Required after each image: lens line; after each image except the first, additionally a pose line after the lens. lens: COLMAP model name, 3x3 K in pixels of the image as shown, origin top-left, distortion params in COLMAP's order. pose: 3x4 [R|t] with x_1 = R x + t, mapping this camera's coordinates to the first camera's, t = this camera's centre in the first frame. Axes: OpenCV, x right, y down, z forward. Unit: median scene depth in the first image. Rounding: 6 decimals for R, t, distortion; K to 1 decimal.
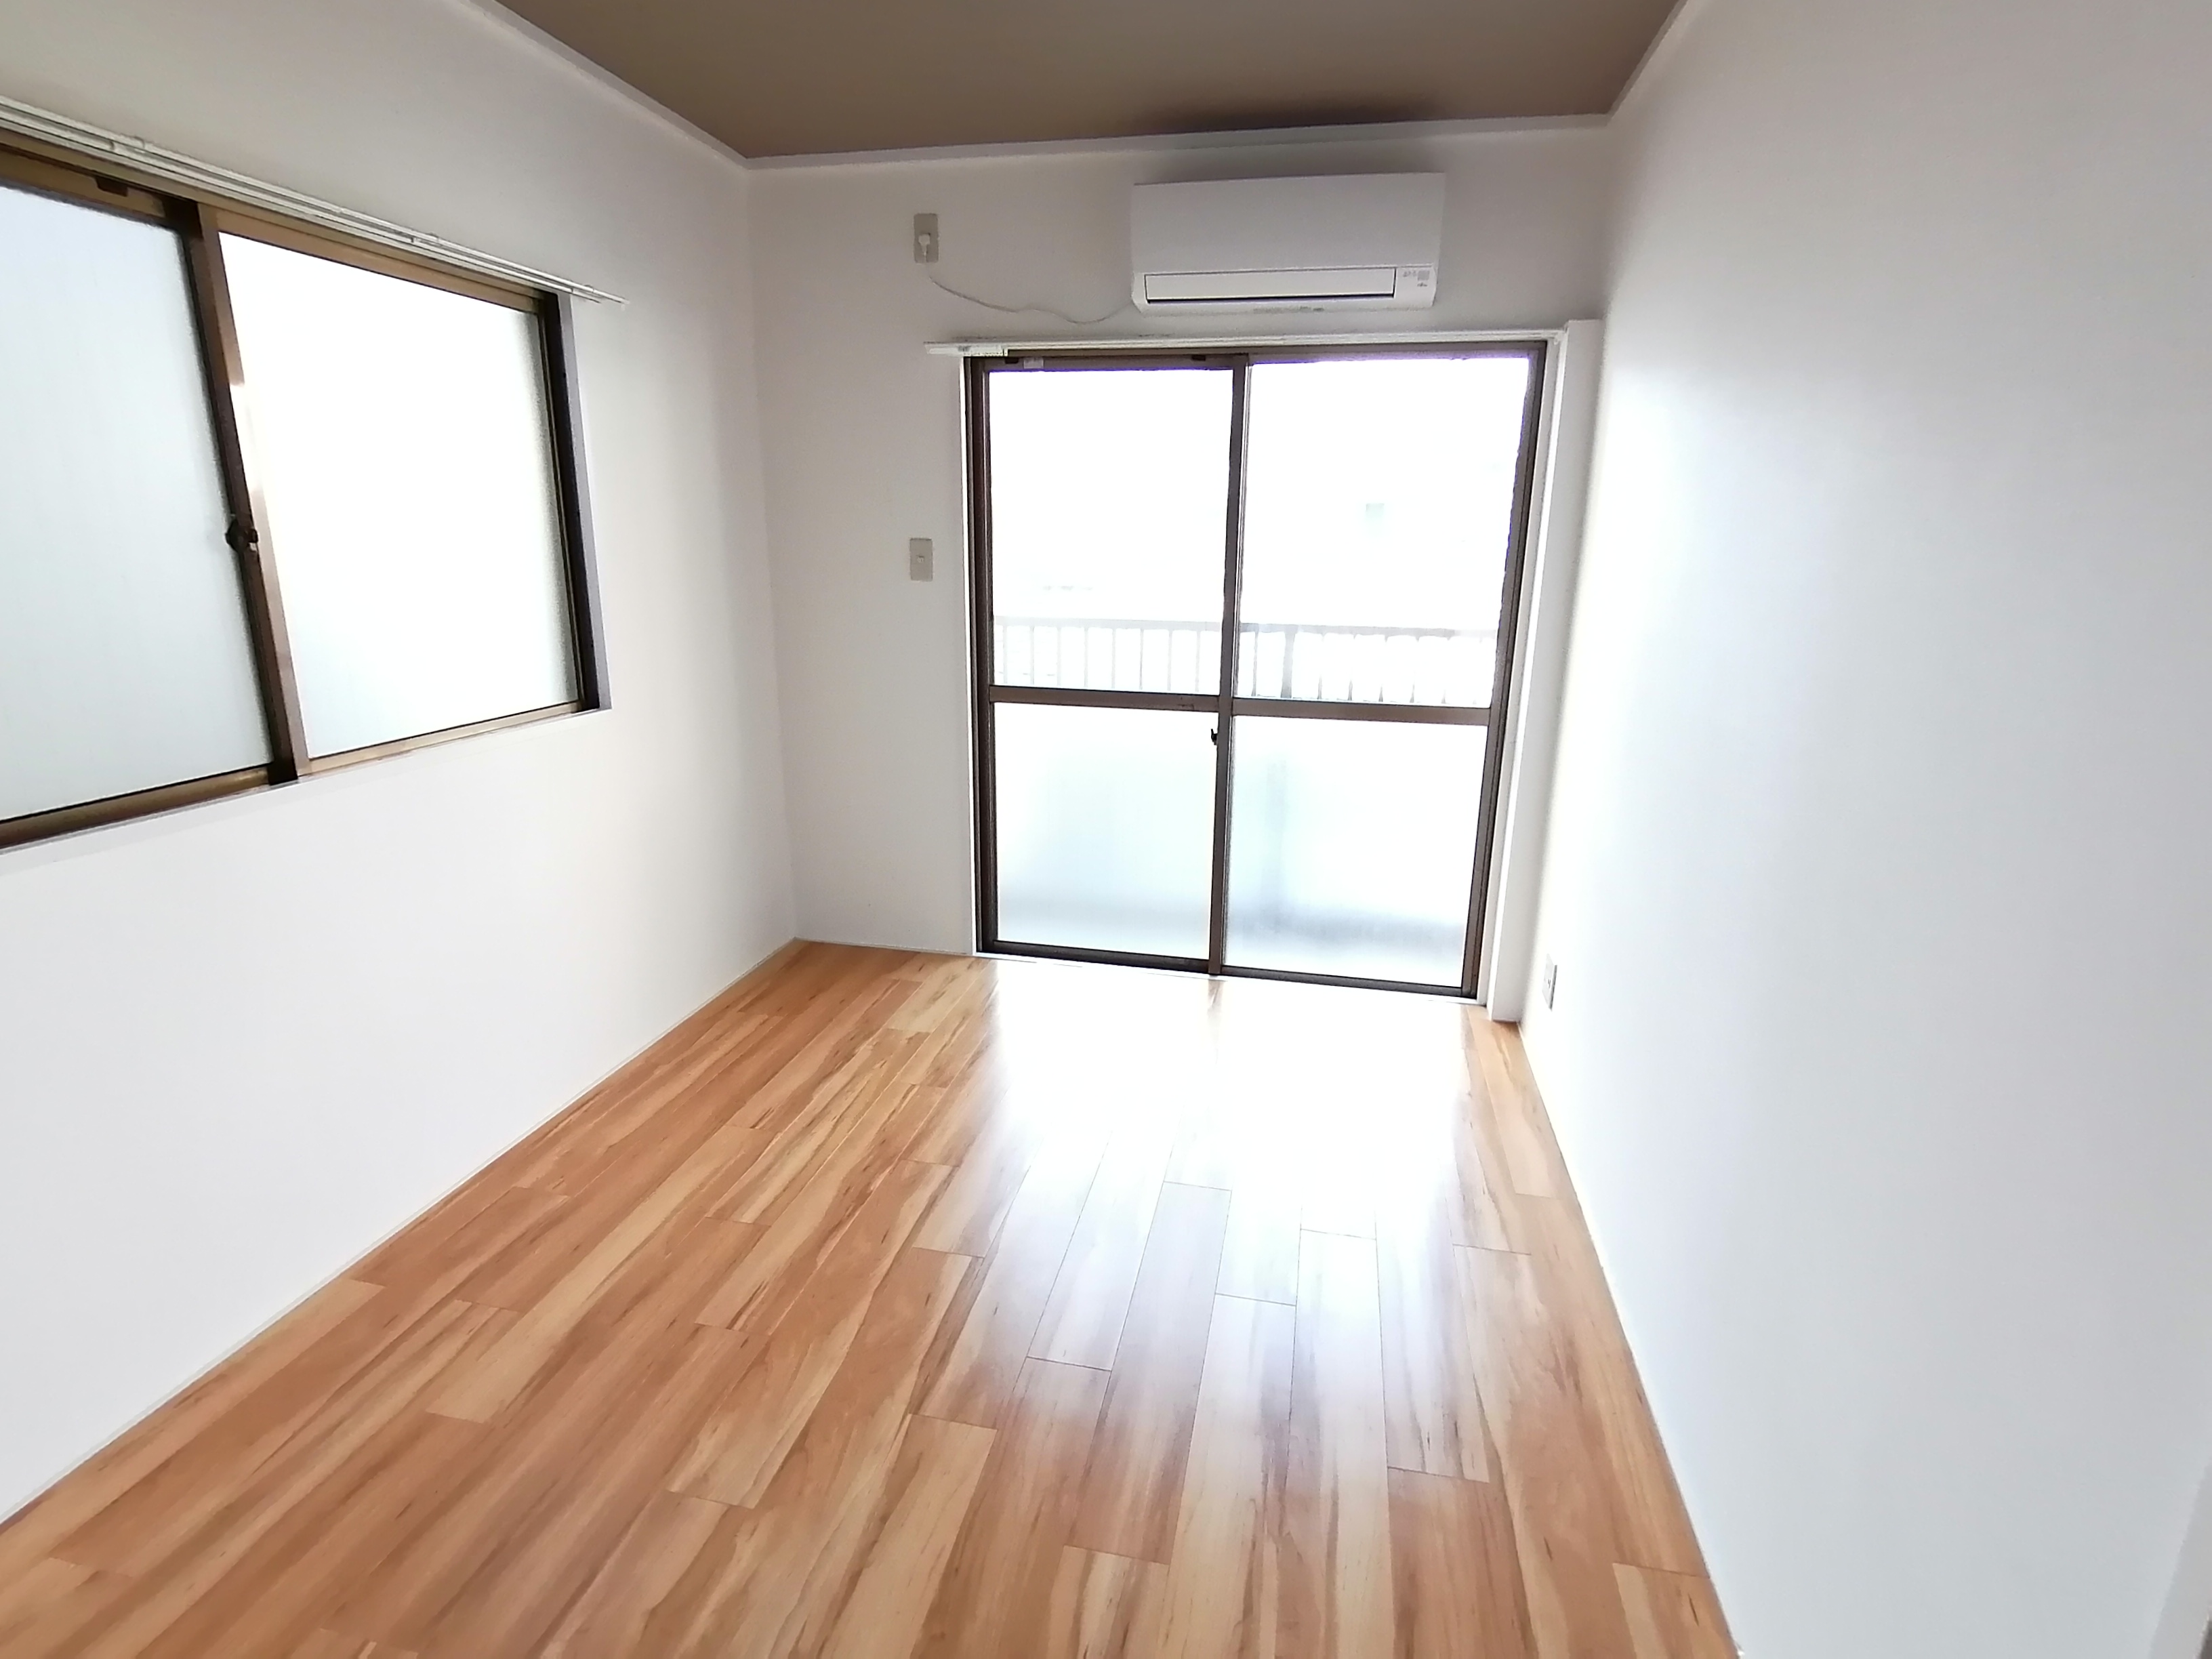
lens RADIAL K [[1091.9, 0, 1113.7], [0, 1091.9, 823.3], [0, 0, 1]] dist [0.070254, -0.023276]
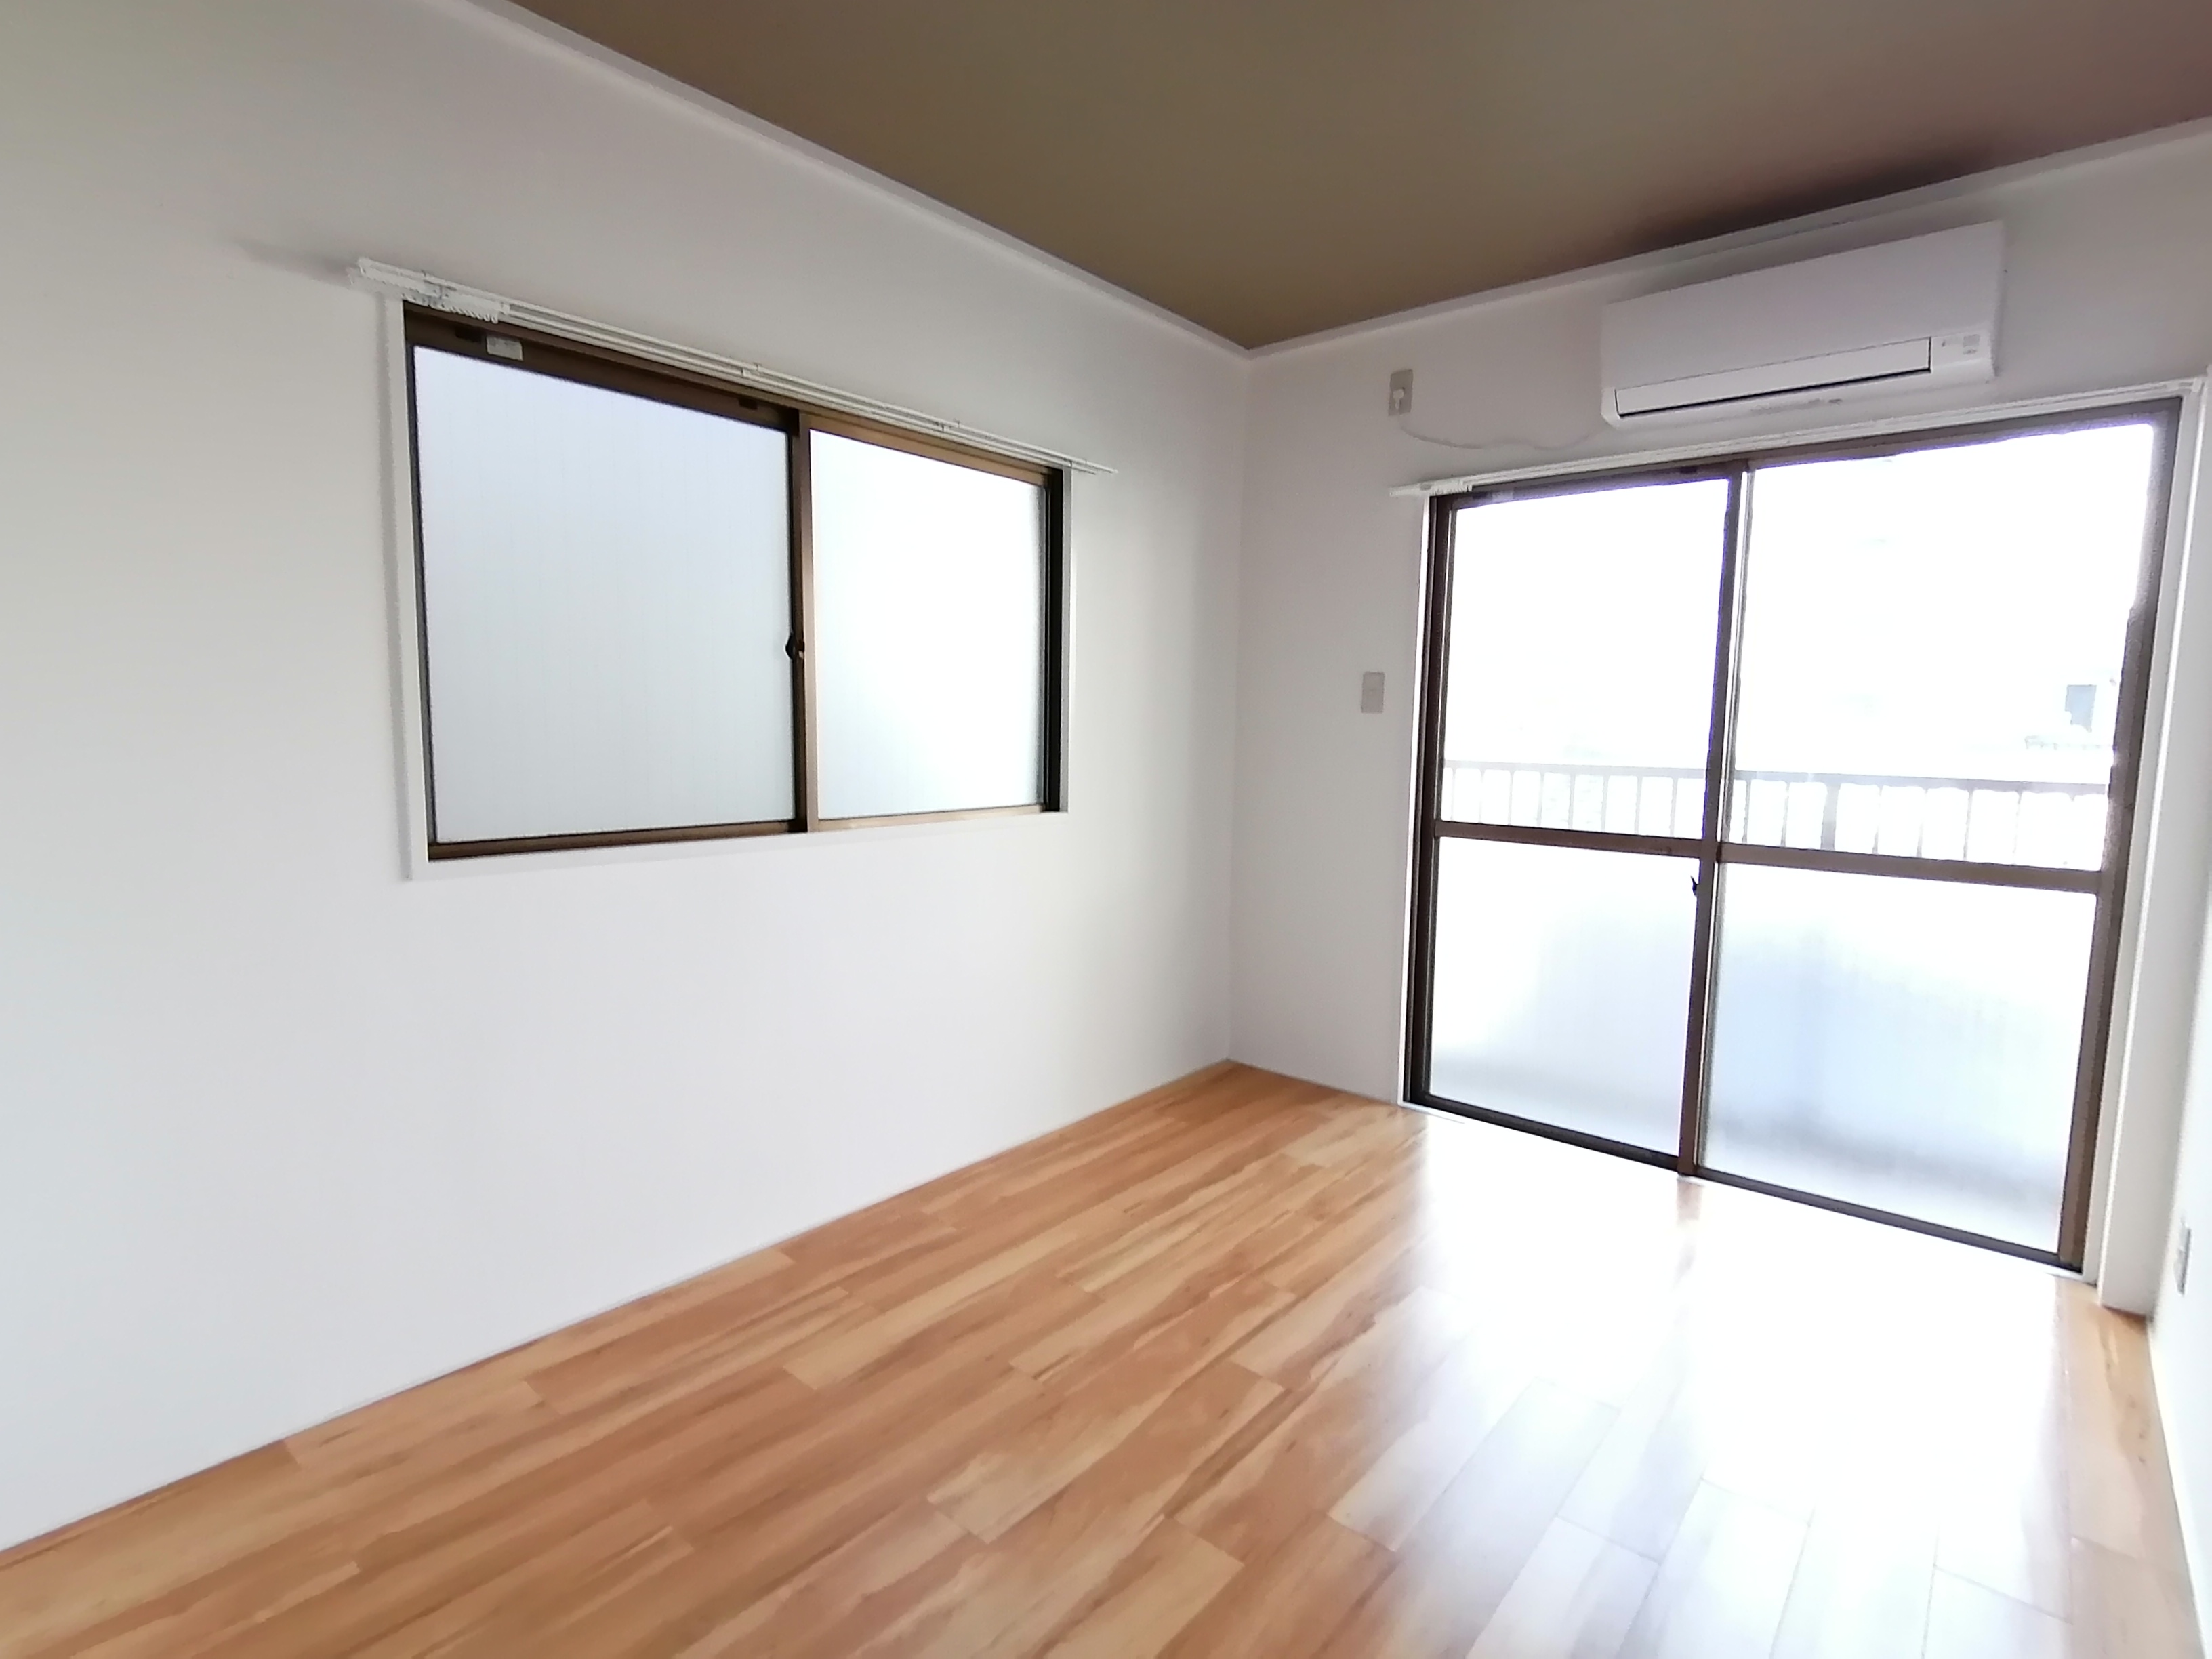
lens RADIAL K [[1091.9, 0, 1113.7], [0, 1091.9, 823.3], [0, 0, 1]] dist [0.070254, -0.023276]
pose [[0.895244, 0.052826, -0.442434, 0.093075], [-0.116816, 0.986042, -0.118639, 0.038181], [0.429991, 0.157894, 0.888919, 0.025346]]
